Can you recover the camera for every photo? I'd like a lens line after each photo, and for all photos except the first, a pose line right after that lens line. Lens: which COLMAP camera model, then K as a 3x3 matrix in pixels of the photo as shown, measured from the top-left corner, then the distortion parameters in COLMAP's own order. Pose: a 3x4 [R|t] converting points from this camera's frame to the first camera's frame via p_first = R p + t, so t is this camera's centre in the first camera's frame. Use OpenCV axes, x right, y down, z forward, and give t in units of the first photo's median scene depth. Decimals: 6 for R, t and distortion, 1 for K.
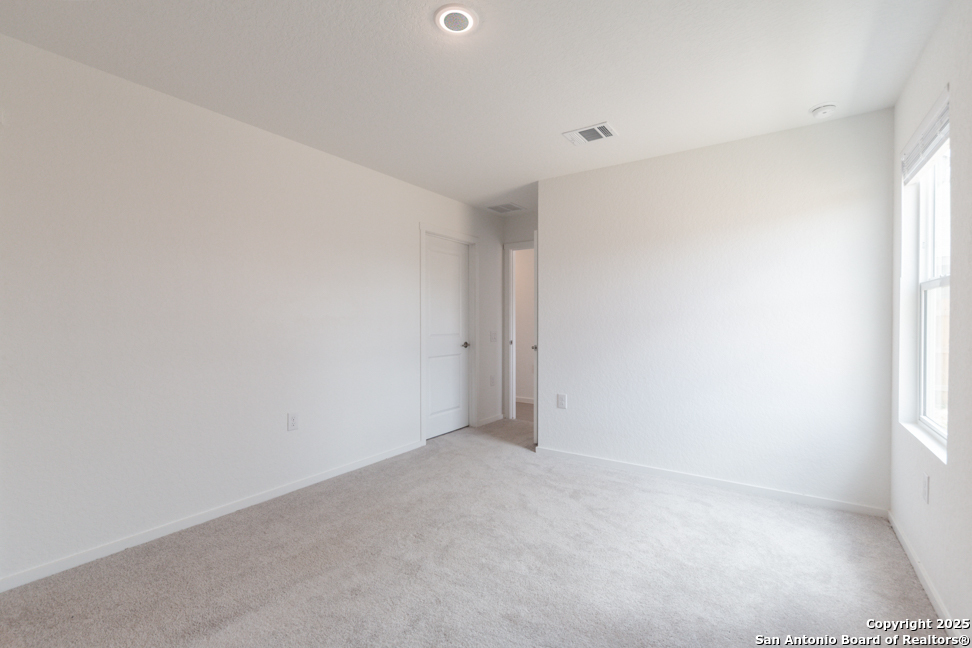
lens RADIAL K [[438.0, 0, 486.0], [0, 438.0, 324.0], [0, 0, 1]] dist [0.005735, 0.000111]
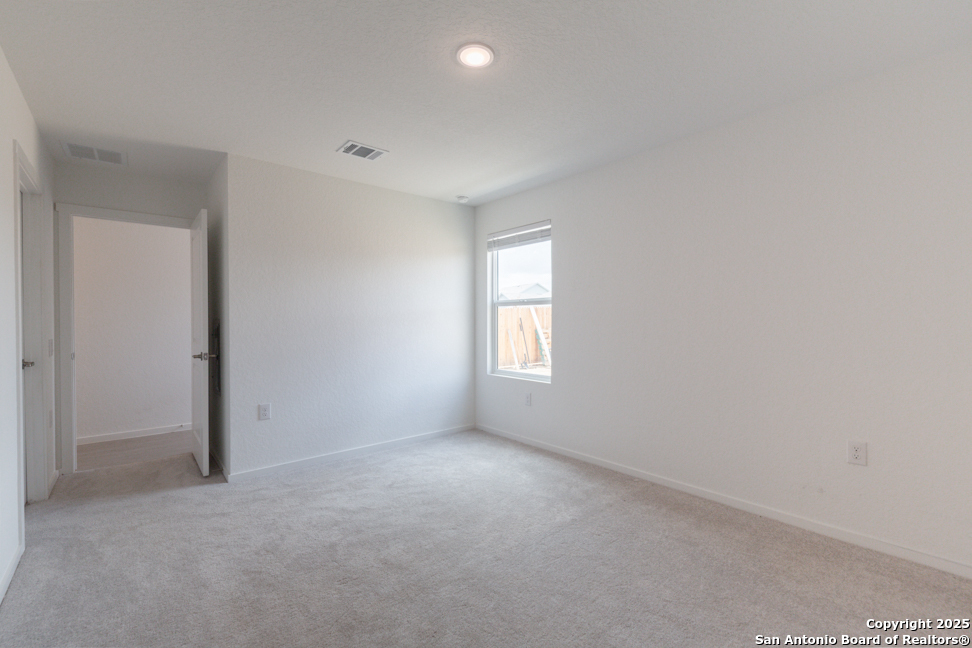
lens RADIAL K [[420.1, 0, 486.0], [0, 420.1, 324.0], [0, 0, 1]] dist [0.000738, 0.000174]
pose [[0.265222, -0.008831, 0.964147, -0.657347], [0.010071, 0.999929, 0.006389, -0.005570], [-0.964135, 0.008016, 0.265292, 0.407853]]
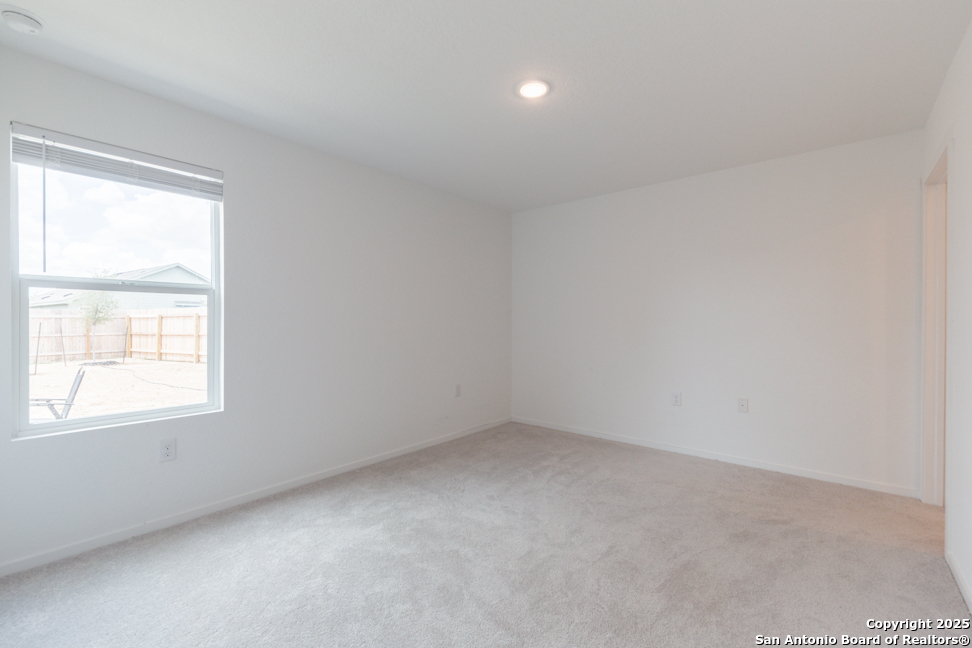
lens RADIAL K [[420.1, 0, 486.0], [0, 420.1, 324.0], [0, 0, 1]] dist [0.000738, 0.000174]
pose [[-0.993667, -0.001979, 0.112346, -0.052037], [-0.000519, 0.999915, 0.013024, -0.007146], [-0.112362, 0.012883, -0.993584, 1.319102]]
